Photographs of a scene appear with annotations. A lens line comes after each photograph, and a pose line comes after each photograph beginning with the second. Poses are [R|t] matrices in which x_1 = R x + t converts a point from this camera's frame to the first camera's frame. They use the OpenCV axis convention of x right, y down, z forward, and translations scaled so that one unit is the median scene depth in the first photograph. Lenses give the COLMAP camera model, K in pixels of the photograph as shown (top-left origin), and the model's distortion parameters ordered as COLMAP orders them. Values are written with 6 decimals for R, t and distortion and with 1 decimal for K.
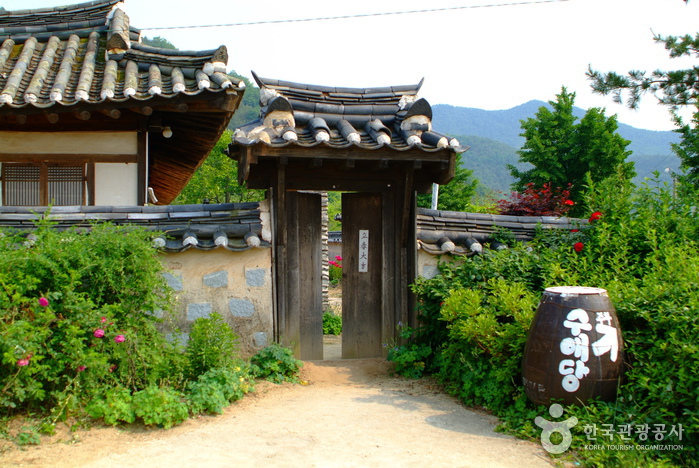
lens RADIAL K [[859.8, 0, 349.5], [0, 859.8, 234.0], [0, 0, 1]] dist [-0.118300, 0.093677]
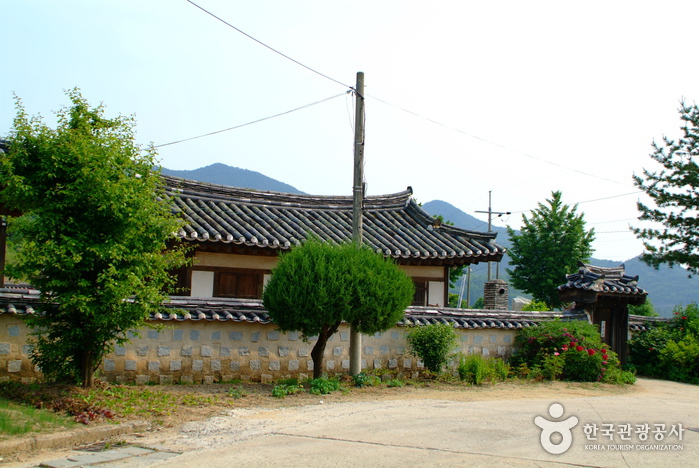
lens RADIAL K [[859.8, 0, 349.5], [0, 859.8, 234.0], [0, 0, 1]] dist [-0.118300, 0.093677]
pose [[0.933543, 0.059272, 0.353531, -1.643122], [-0.034466, 0.996508, -0.076058, -0.045269], [-0.356804, 0.058819, 0.932326, -1.163128]]
